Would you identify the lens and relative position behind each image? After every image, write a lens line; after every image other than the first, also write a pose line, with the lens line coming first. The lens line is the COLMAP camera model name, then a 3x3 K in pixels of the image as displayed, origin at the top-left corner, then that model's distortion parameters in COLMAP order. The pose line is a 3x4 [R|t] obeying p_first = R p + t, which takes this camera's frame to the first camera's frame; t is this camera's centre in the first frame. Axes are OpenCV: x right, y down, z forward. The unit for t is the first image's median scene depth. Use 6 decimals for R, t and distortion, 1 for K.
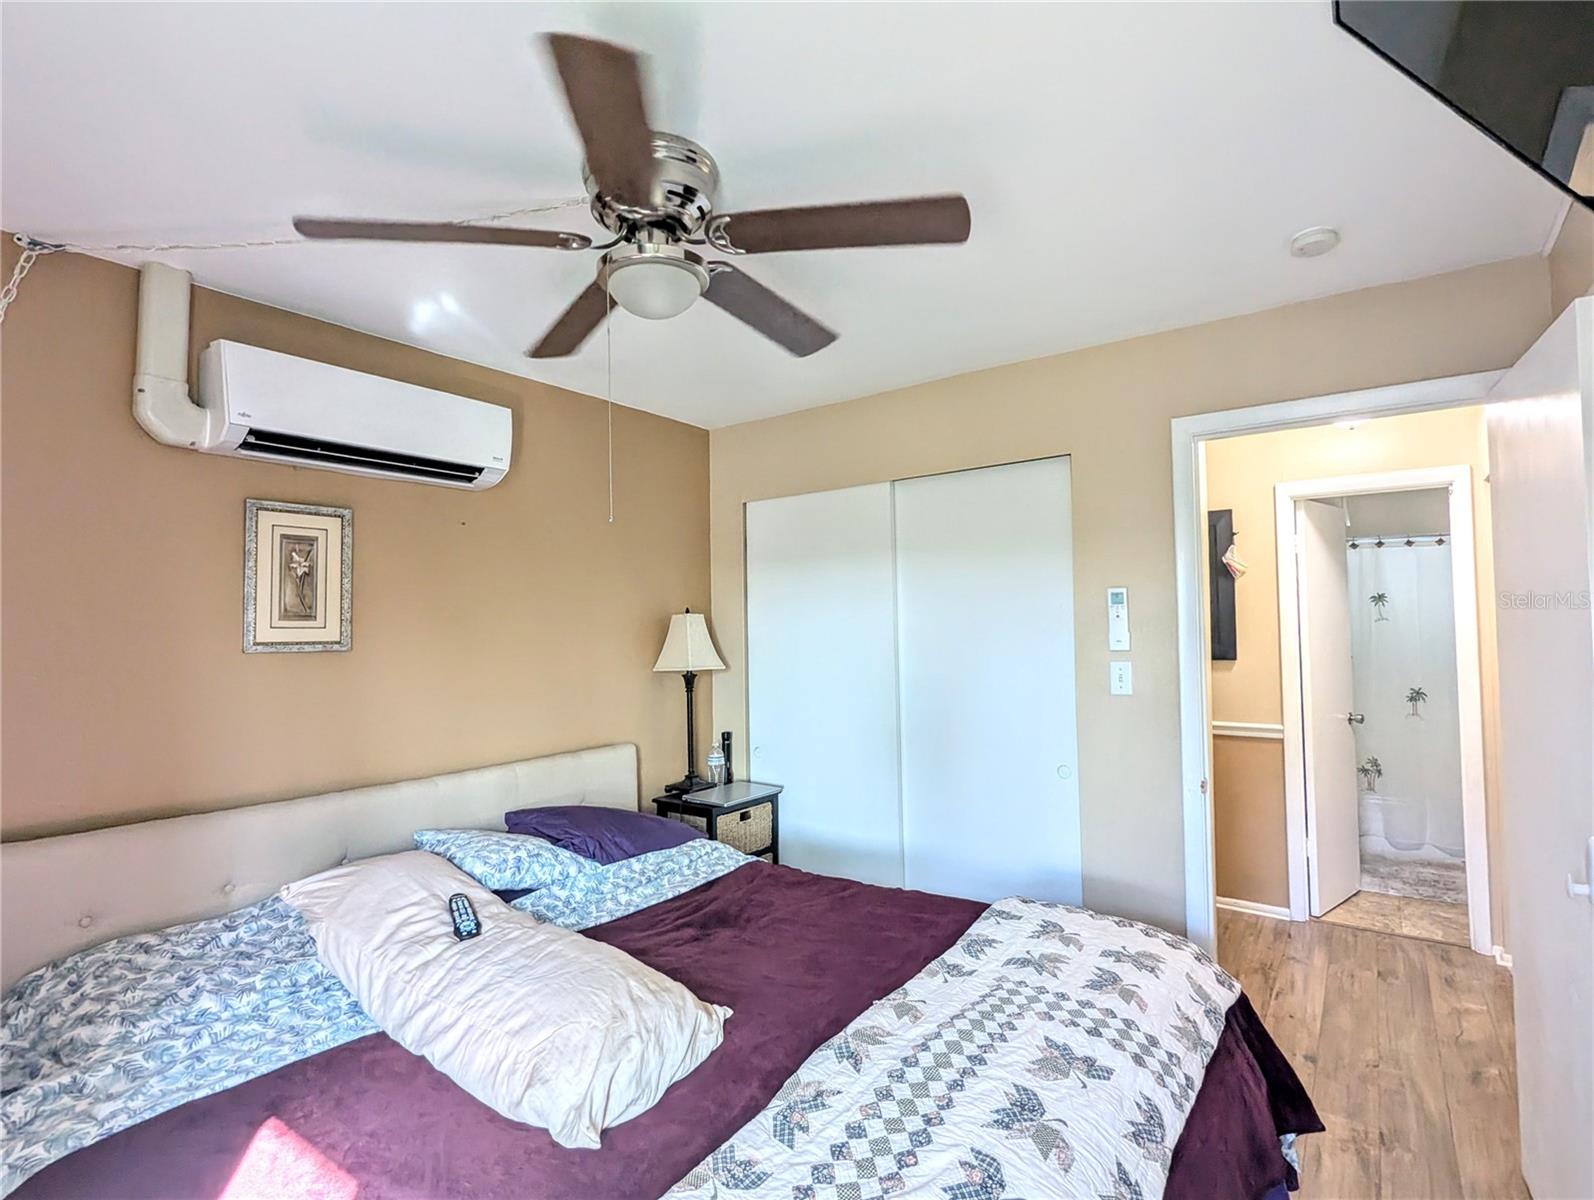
lens RADIAL K [[799.4, 0, 801.0], [0, 799.4, 589.9], [0, 0, 1]] dist [0.009180, -0.000941]
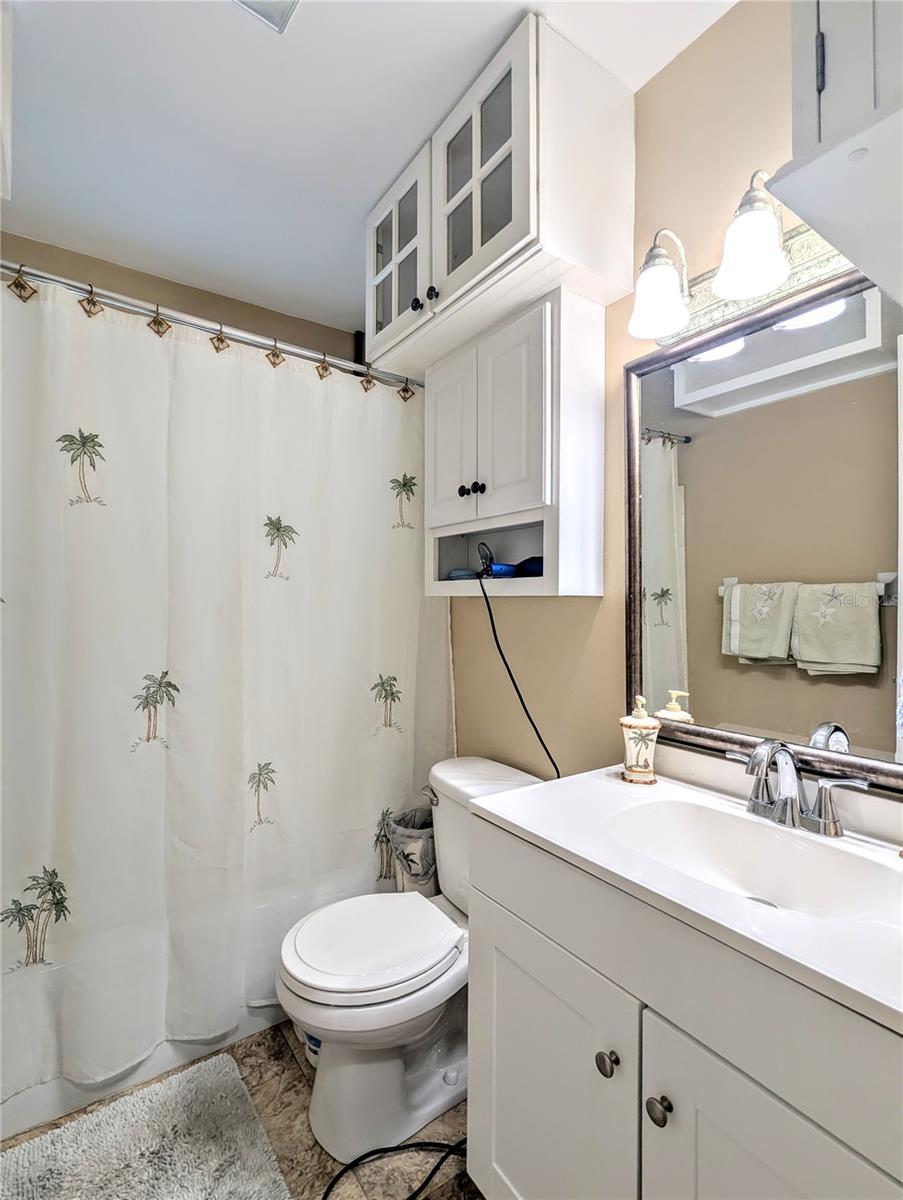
lens RADIAL K [[570.9, 0, 457.3], [0, 570.9, 601.4], [0, 0, 1]] dist [-0.001187, 0.001713]
pose [[0.337416, 0.020675, 0.941129, 0.541170], [-0.046637, 0.998898, -0.005224, 0.079352], [-0.940200, -0.042129, 0.338008, 0.759102]]
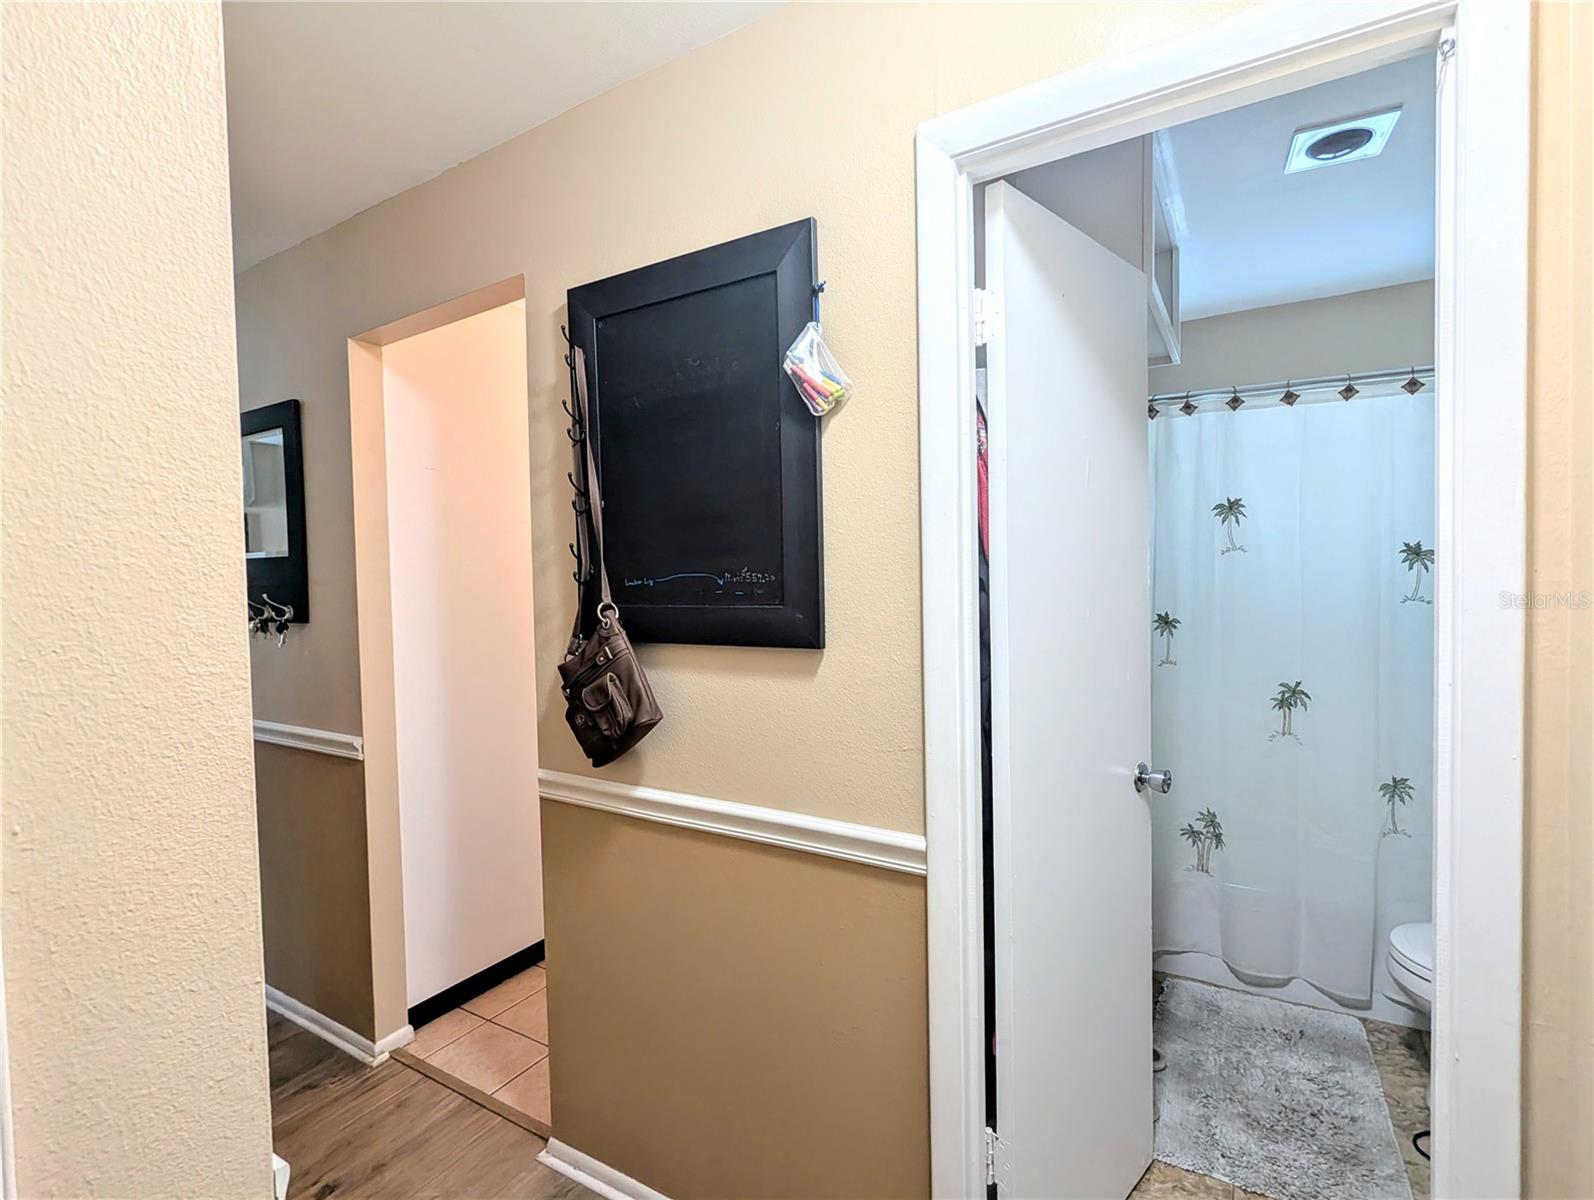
lens RADIAL K [[758.3, 0, 781.5], [0, 758.3, 600.6], [0, 0, 1]] dist [-0.001187, 0.001713]
pose [[0.997949, -0.009219, 0.063340, 0.410631], [0.004860, 0.997631, 0.068626, 0.034768], [-0.063823, -0.068177, 0.995630, 0.542398]]
